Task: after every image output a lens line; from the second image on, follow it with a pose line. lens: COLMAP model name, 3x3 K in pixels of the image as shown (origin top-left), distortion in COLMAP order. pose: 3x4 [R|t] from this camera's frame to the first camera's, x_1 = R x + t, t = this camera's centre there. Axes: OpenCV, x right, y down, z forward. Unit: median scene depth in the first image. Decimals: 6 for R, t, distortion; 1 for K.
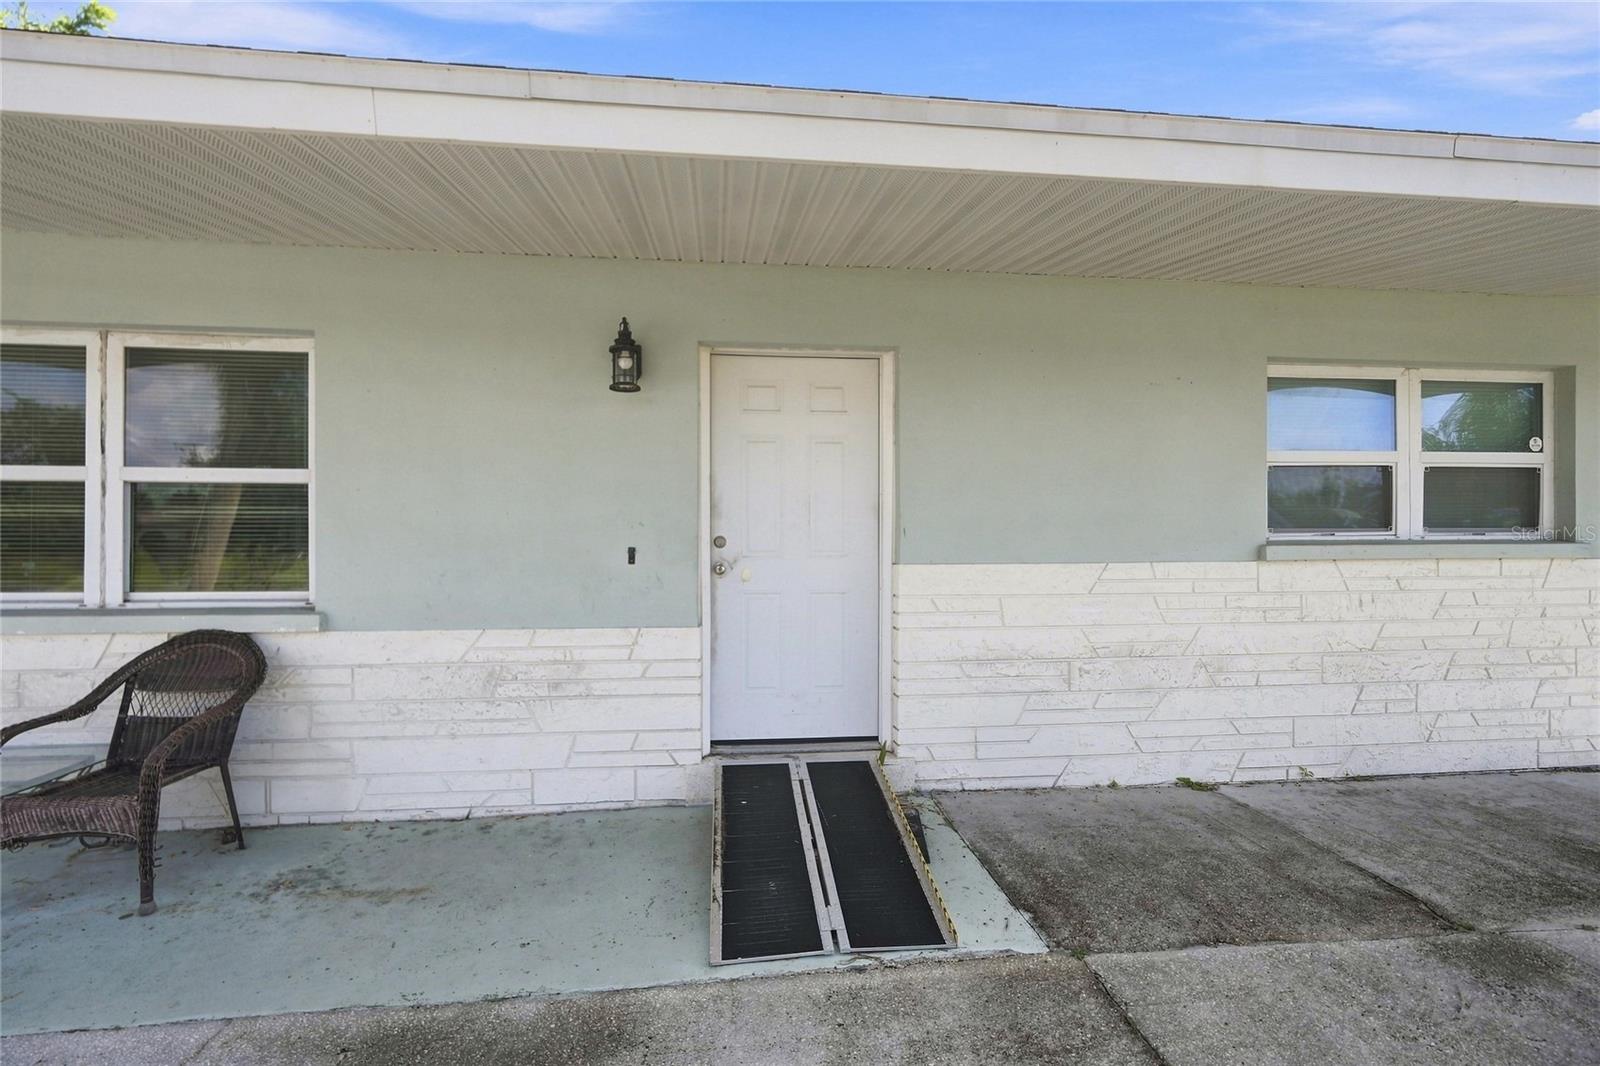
lens RADIAL K [[644.9, 0, 799.7], [0, 644.9, 538.3], [0, 0, 1]] dist [-0.001257, 0.000013]
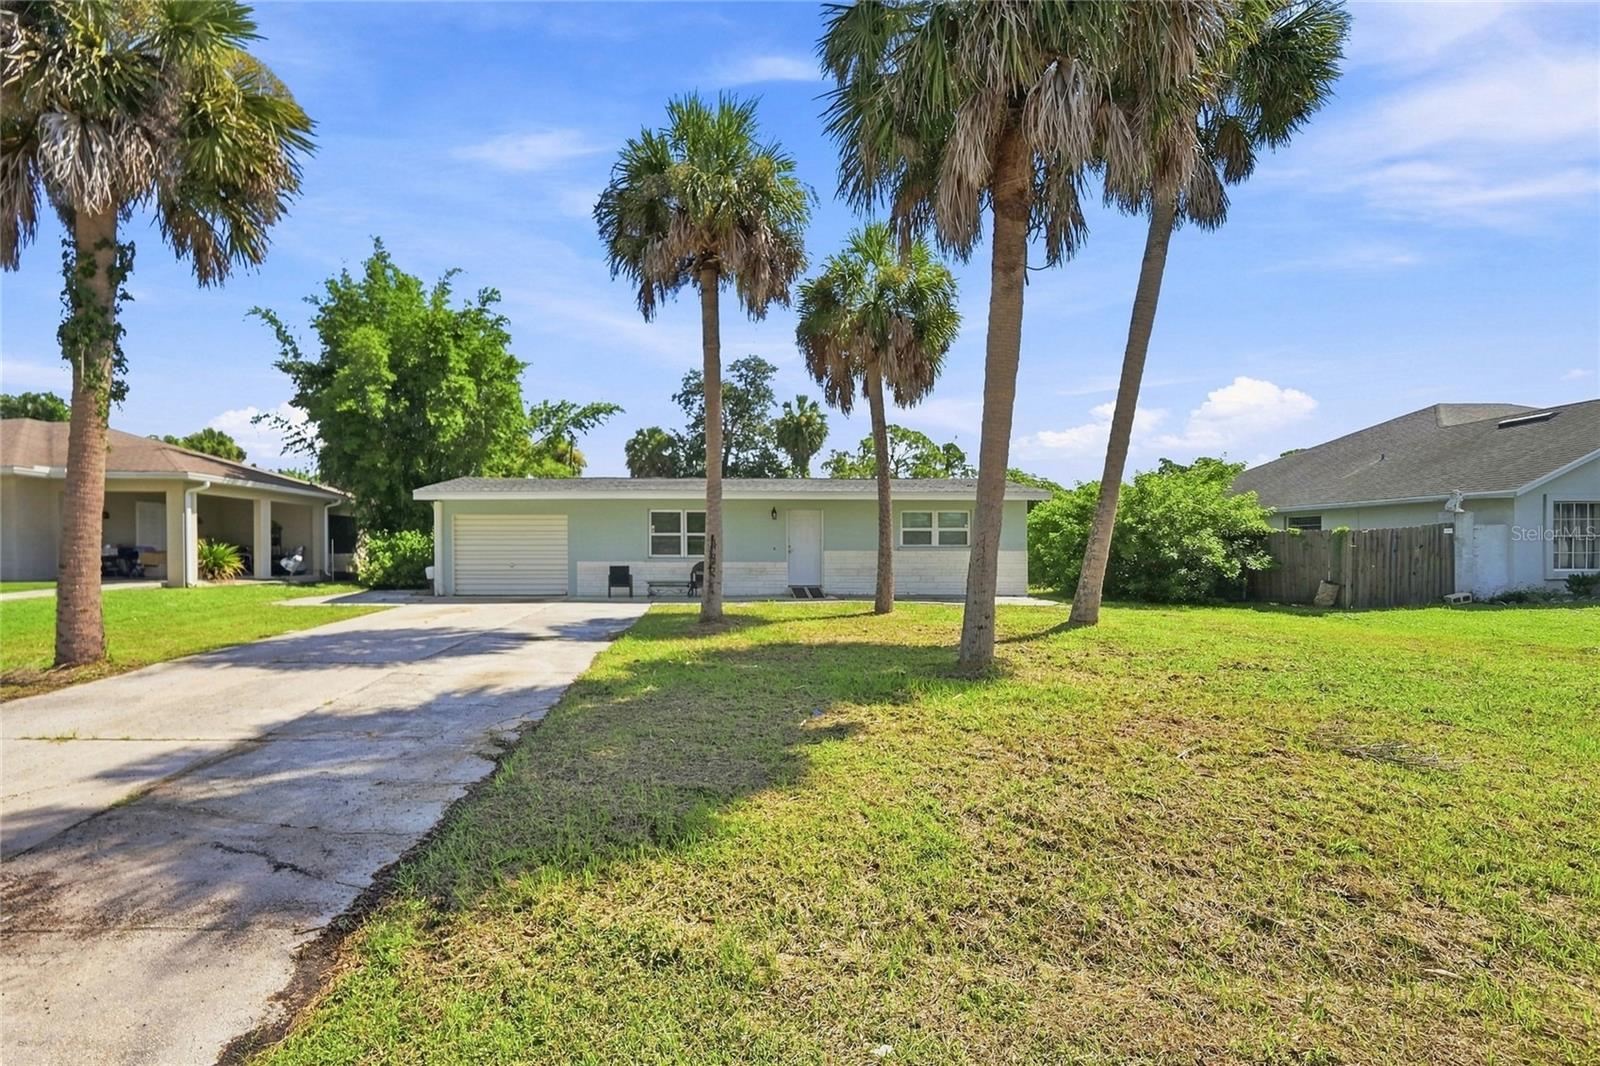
lens RADIAL K [[698.5, 0, 794.8], [0, 698.5, 568.0], [0, 0, 1]] dist [0.000040, 0.000020]
pose [[0.997278, 0.004528, -0.073589, 0.344891], [-0.002660, 0.999672, 0.025467, 0.037163], [0.073680, -0.025202, 0.996963, -4.843879]]
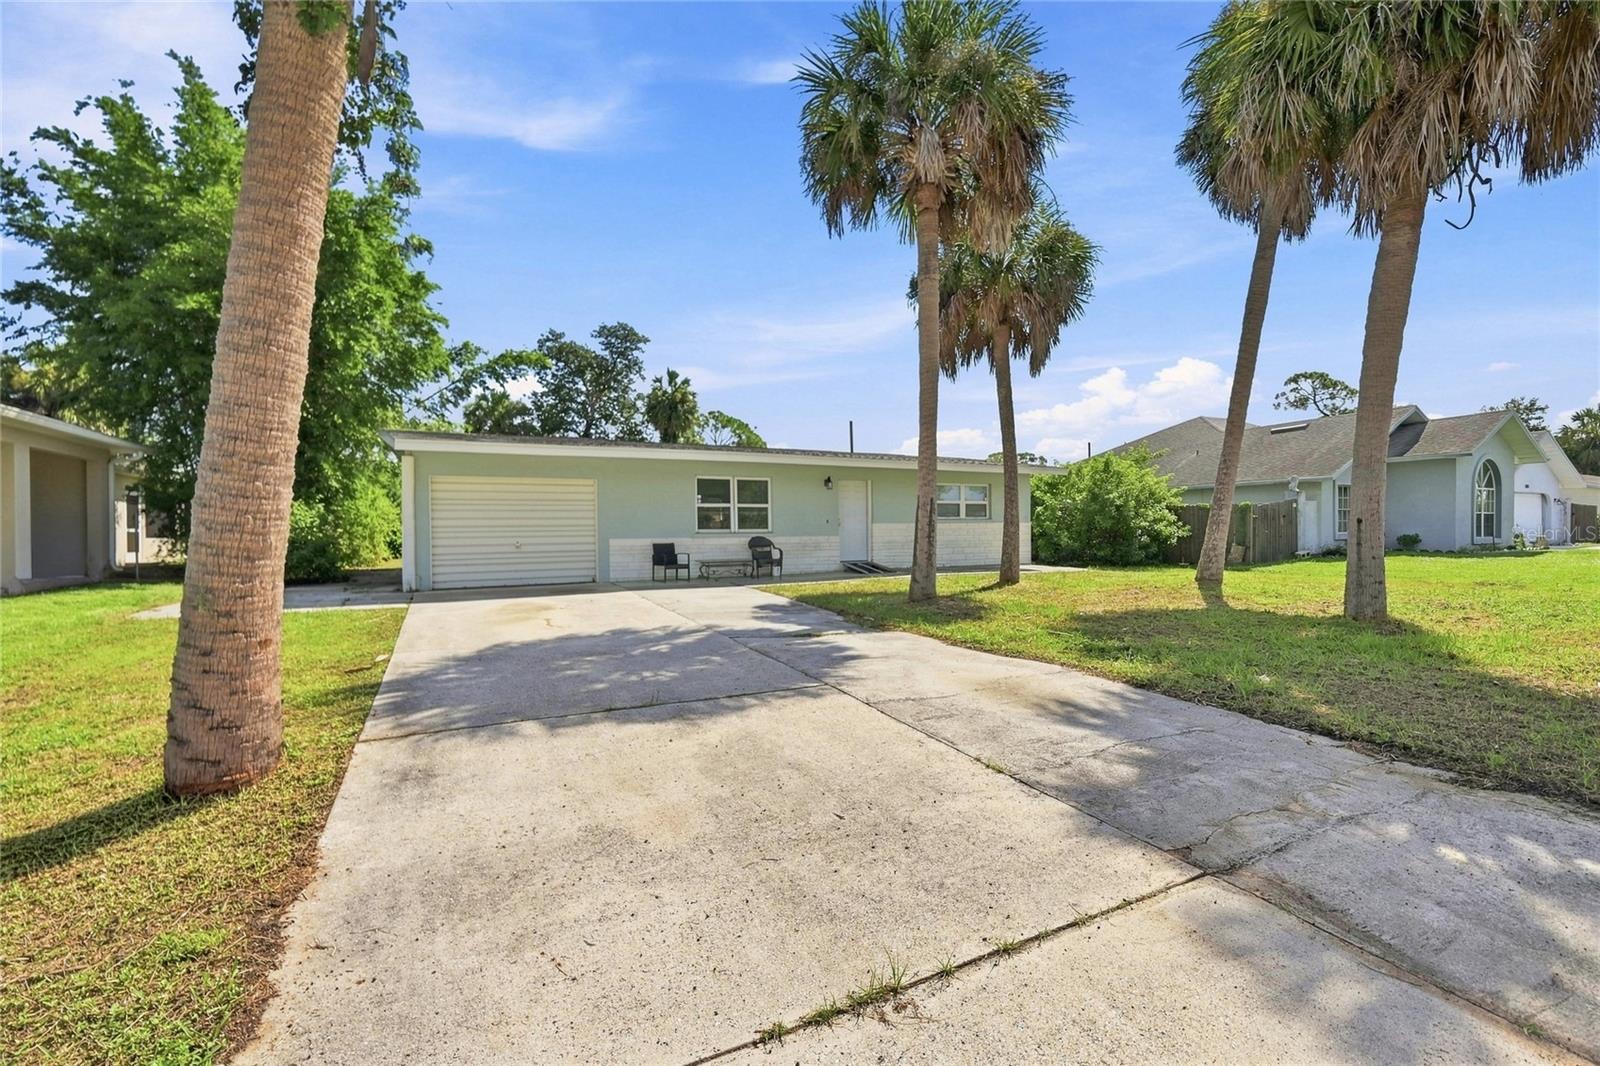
lens RADIAL K [[644.9, 0, 799.7], [0, 644.9, 538.3], [0, 0, 1]] dist [-0.001257, 0.000013]
pose [[0.936077, -0.013126, 0.351550, -2.195117], [0.012548, 0.999914, 0.003922, 0.131858], [-0.351571, 0.000740, 0.936161, -3.571501]]
